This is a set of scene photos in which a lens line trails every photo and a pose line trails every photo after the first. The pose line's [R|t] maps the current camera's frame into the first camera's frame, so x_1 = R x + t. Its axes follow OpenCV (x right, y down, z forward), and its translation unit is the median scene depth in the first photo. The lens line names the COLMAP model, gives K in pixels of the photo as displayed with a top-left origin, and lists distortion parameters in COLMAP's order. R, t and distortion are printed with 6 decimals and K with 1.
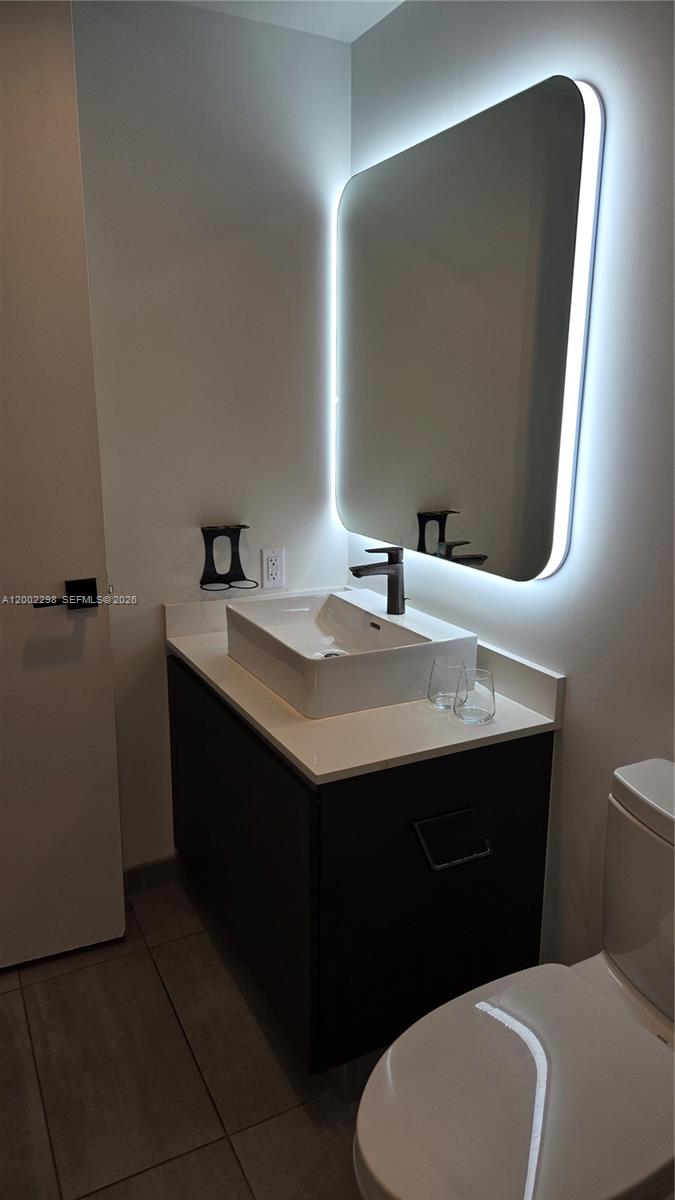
lens RADIAL K [[801.4, 0, 340.3], [0, 801.4, 586.5], [0, 0, 1]] dist [0.080170, -0.067717]
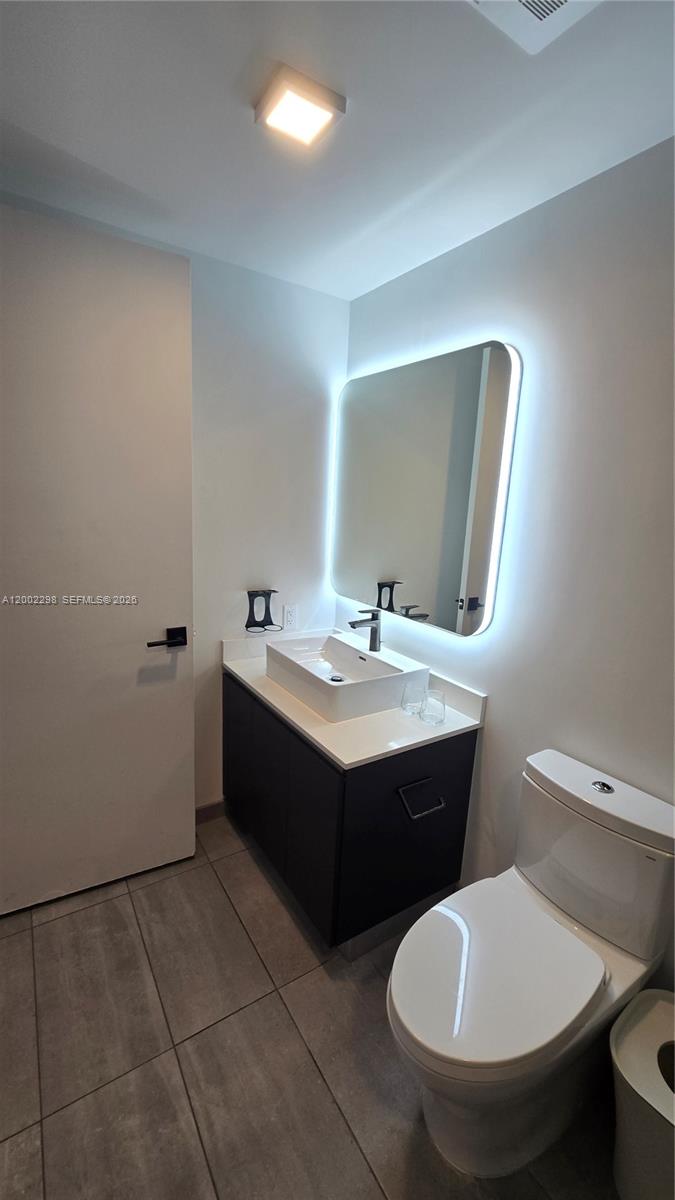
lens RADIAL K [[493.5, 0, 340.5], [0, 493.5, 598.3], [0, 0, 1]] dist [0.000500, 0.000175]
pose [[0.993602, 0.021690, 0.110839, -0.117911], [-0.019676, 0.999621, -0.019232, -0.053763], [-0.111214, 0.016928, 0.993652, 0.028804]]
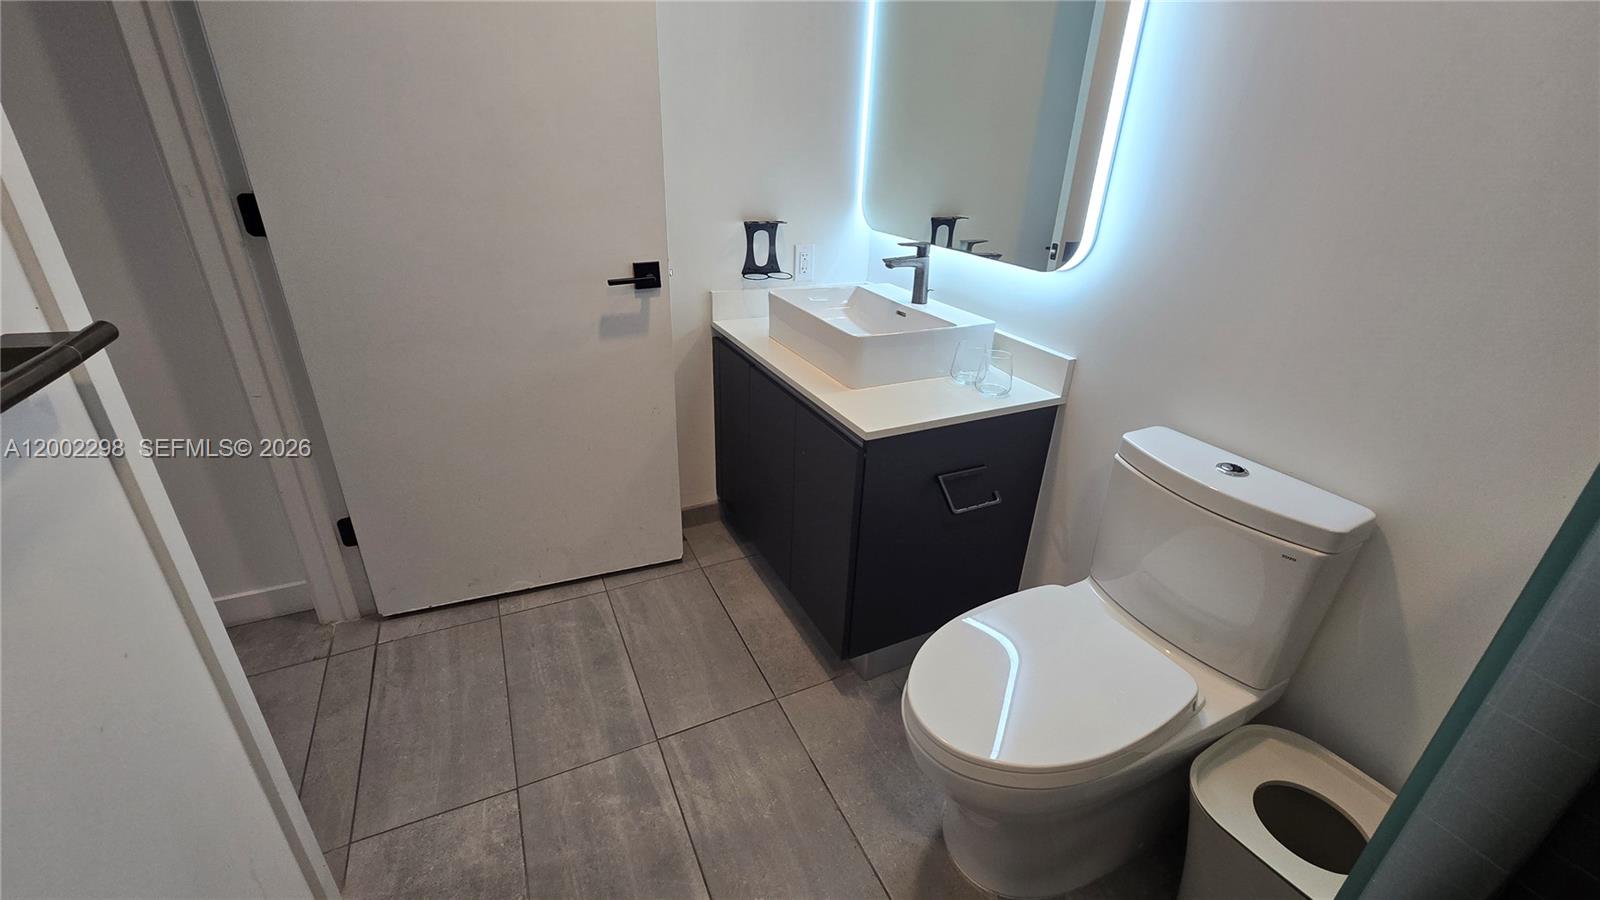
lens RADIAL K [[658.1, 0, 797.7], [0, 658.1, 444.7], [0, 0, 1]] dist [0.000500, 0.000175]
pose [[0.999277, 0.034803, -0.015321, -0.086878], [-0.030853, 0.977571, 0.208333, 0.043538], [0.022228, -0.207710, 0.977938, 0.045725]]
